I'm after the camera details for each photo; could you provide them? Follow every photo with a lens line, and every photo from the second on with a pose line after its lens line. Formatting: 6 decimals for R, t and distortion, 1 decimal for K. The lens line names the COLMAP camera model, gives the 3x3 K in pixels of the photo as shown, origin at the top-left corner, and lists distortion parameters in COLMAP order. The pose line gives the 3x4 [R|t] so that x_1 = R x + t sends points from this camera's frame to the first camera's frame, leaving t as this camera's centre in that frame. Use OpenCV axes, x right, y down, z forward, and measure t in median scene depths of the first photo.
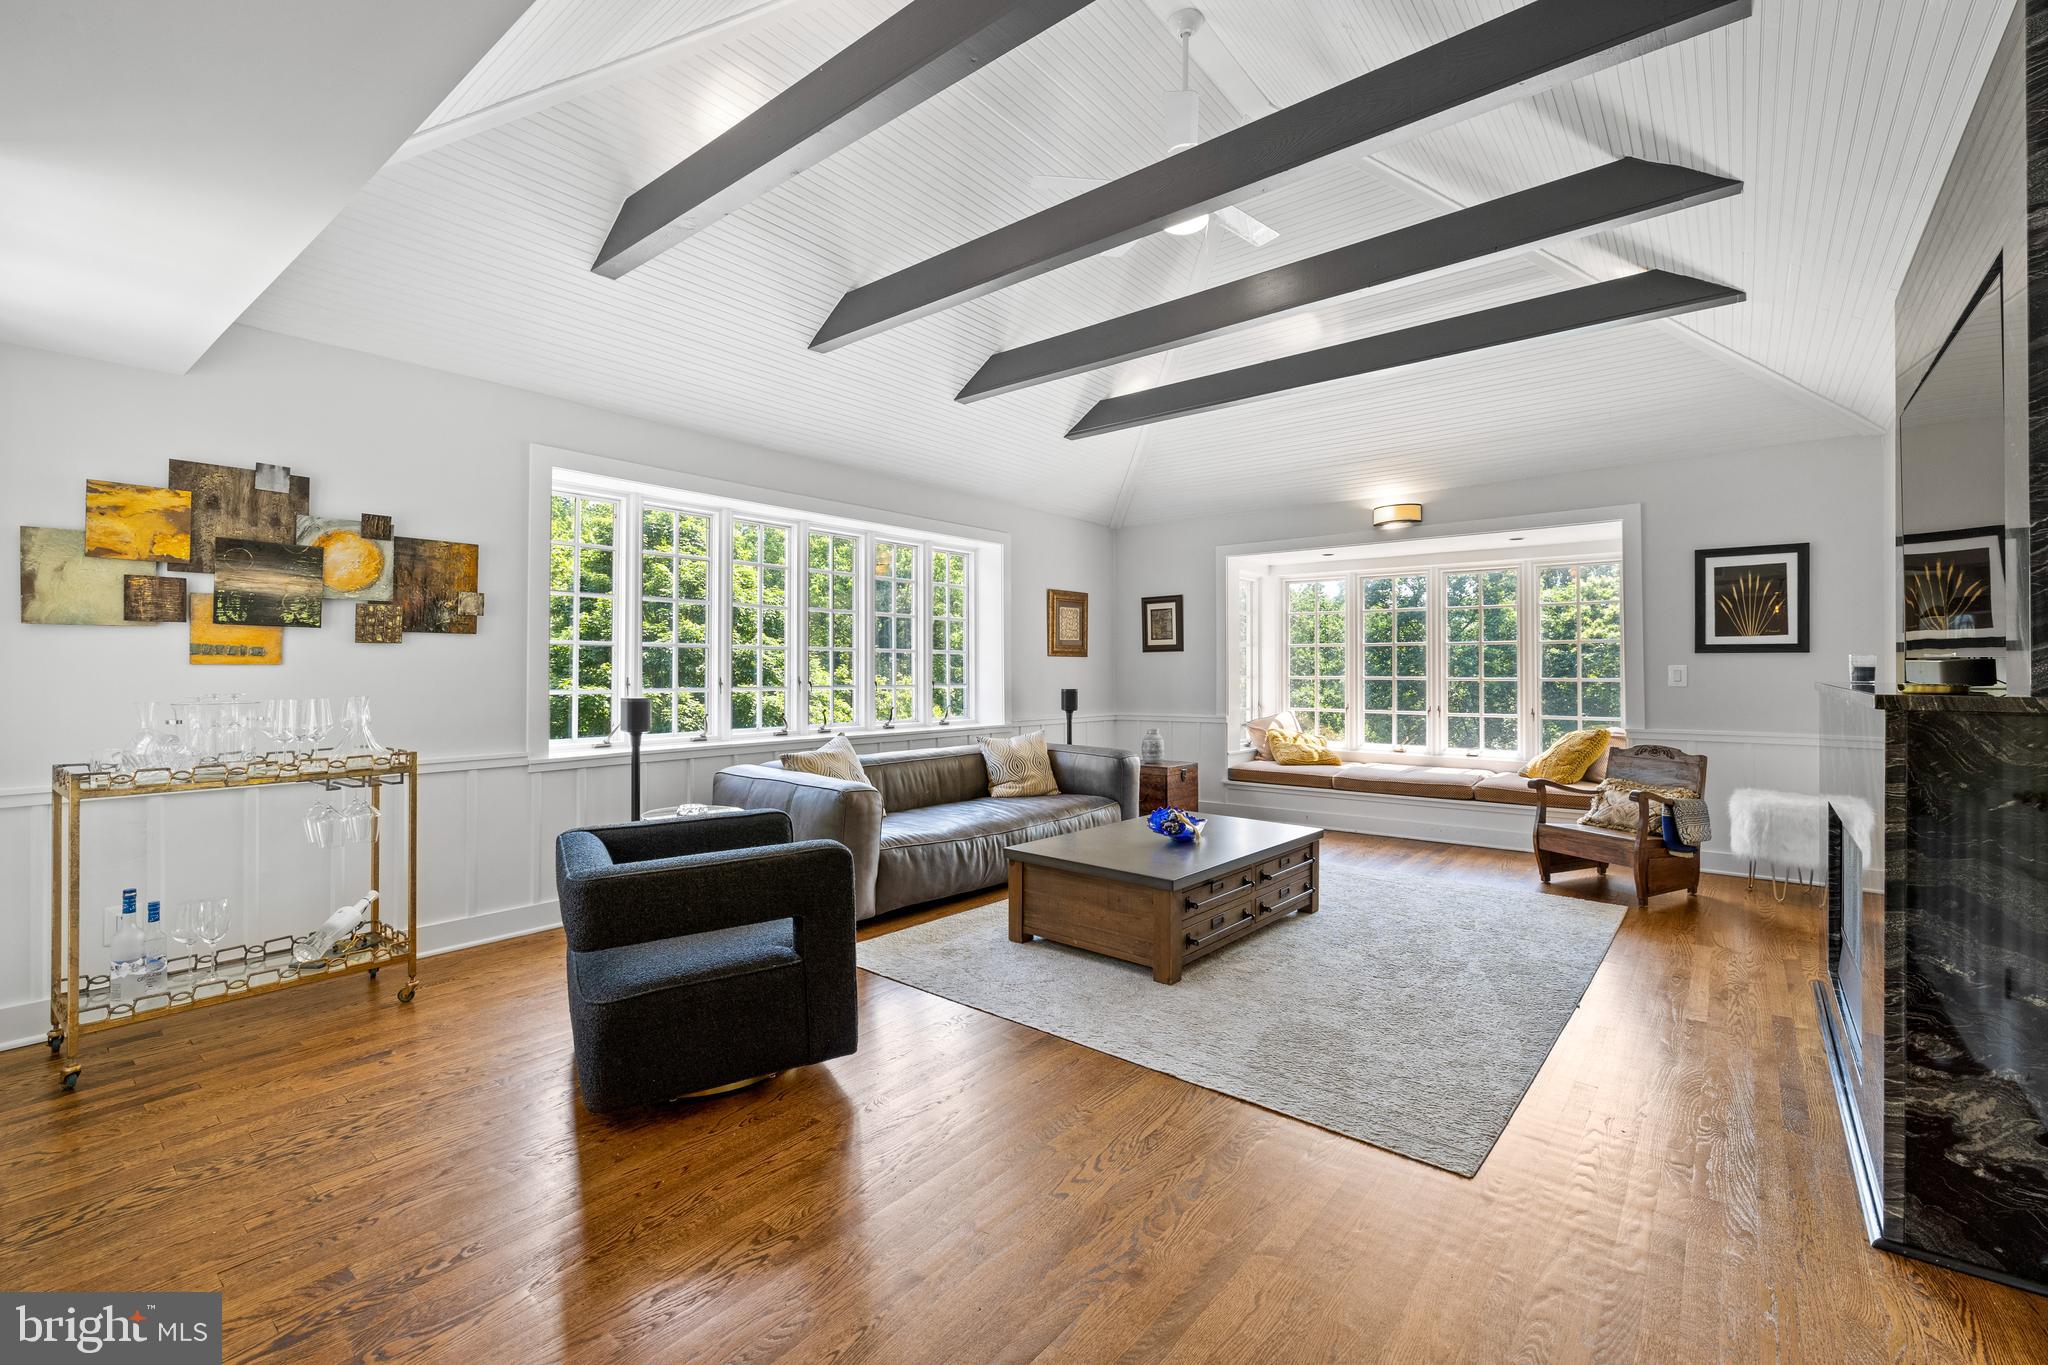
lens RADIAL K [[862.1, 0, 1029.2], [0, 862.1, 674.7], [0, 0, 1]] dist [0.001708, 0.000007]
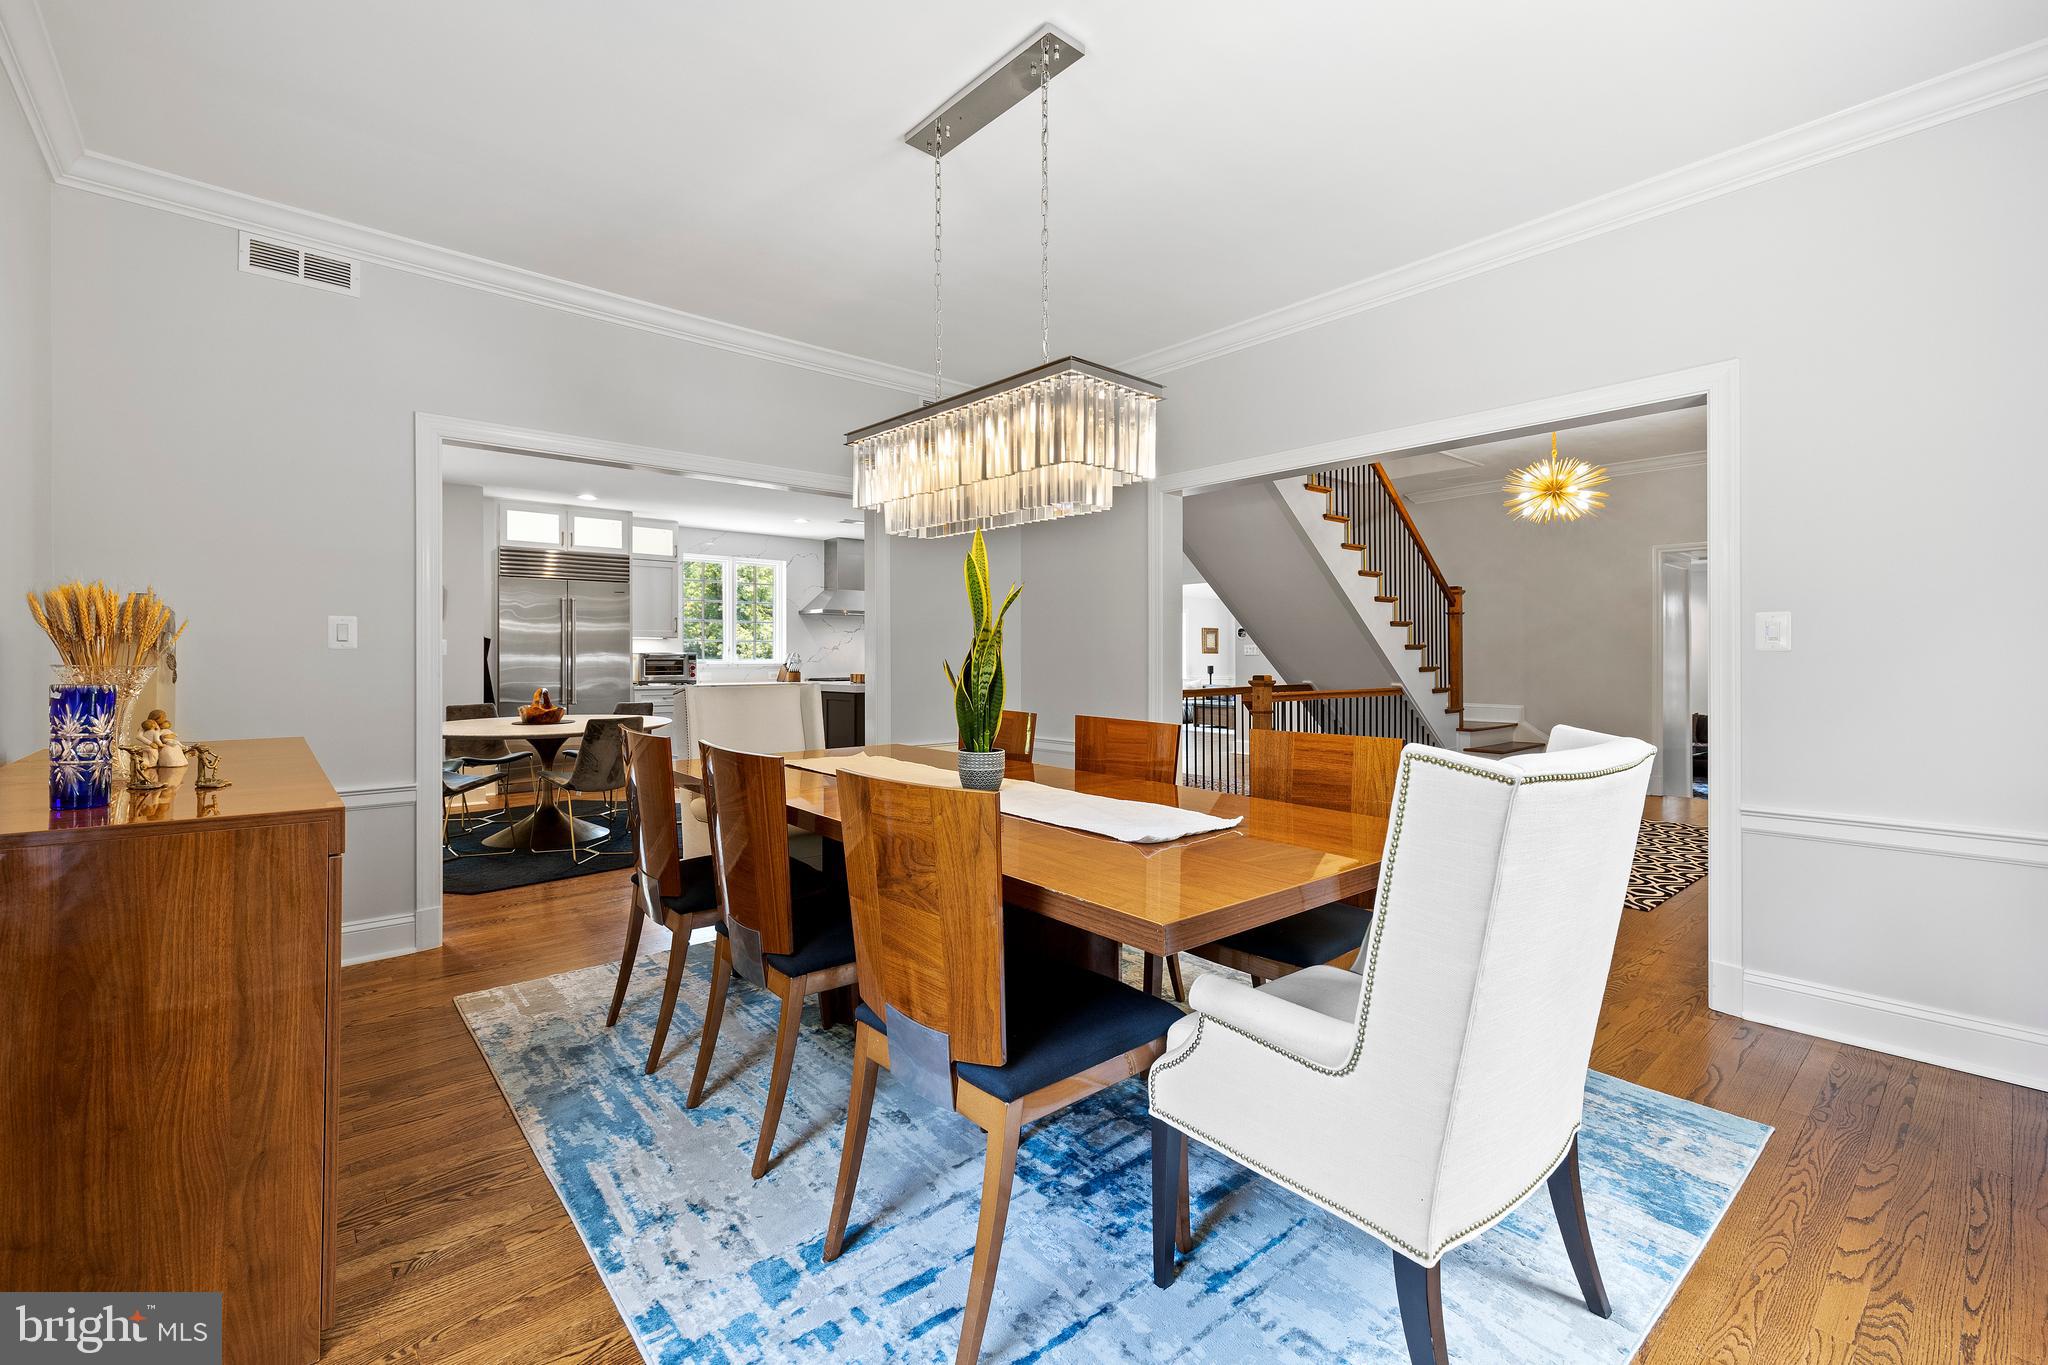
lens RADIAL K [[879.4, 0, 1017.6], [0, 879.4, 661.3], [0, 0, 1]] dist [0.000963, -0.000946]
pose [[0.983781, -0.005318, -0.179295, -0.050139], [0.003936, 0.999960, -0.008064, 0.020817], [0.179330, 0.007227, 0.983762, -1.680325]]
